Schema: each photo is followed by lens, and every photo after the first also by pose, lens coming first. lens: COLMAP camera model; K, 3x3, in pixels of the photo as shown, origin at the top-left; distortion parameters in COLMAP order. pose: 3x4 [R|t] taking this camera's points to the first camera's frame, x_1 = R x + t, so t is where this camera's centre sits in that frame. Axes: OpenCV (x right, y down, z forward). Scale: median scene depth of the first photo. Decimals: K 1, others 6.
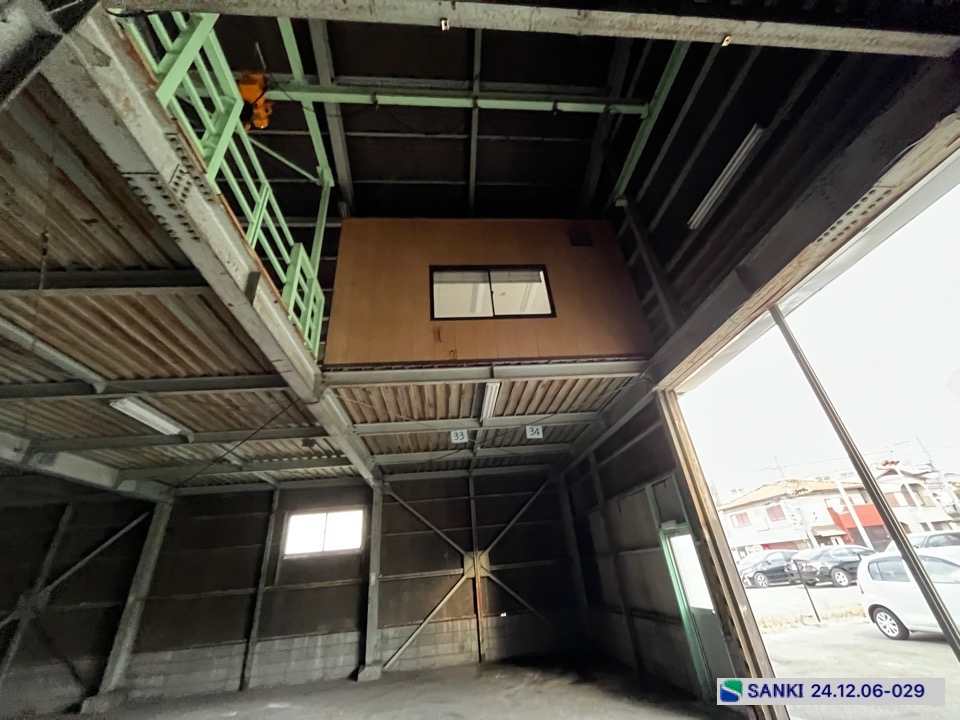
lens RADIAL K [[388.8, 0, 480.0], [0, 388.8, 360.0], [0, 0, 1]] dist [-0.001791, -0.000176]
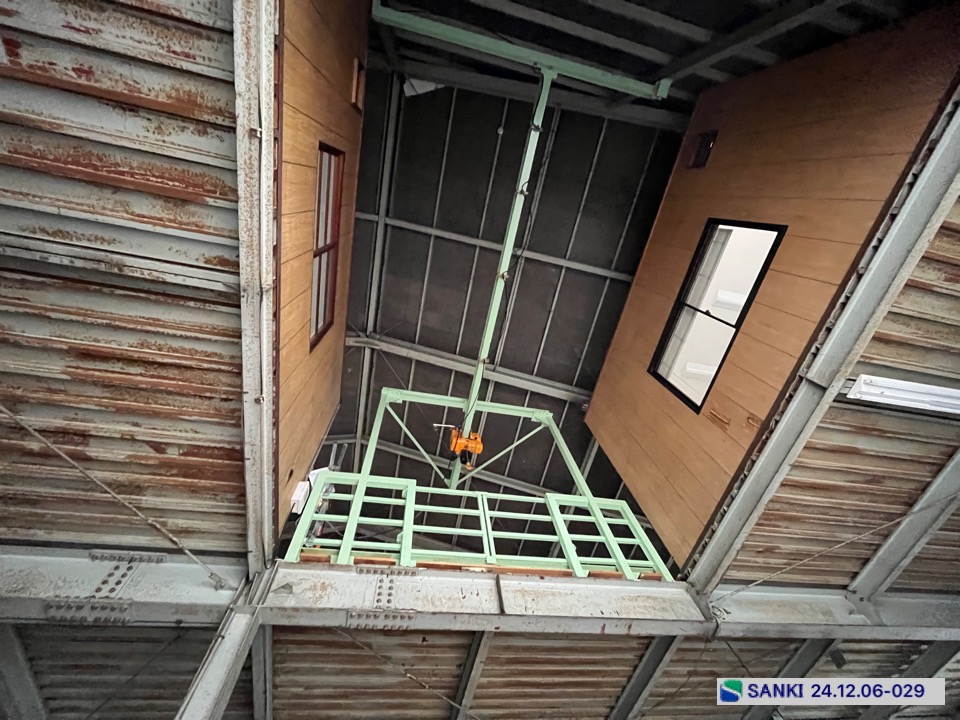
lens RADIAL K [[388.8, 0, 480.0], [0, 388.8, 360.0], [0, 0, 1]] dist [-0.001791, -0.000176]
pose [[0.132075, -0.878188, -0.459719, 0.187791], [0.559469, 0.448891, -0.696772, 0.099929], [0.818261, -0.165172, 0.550606, 0.240629]]
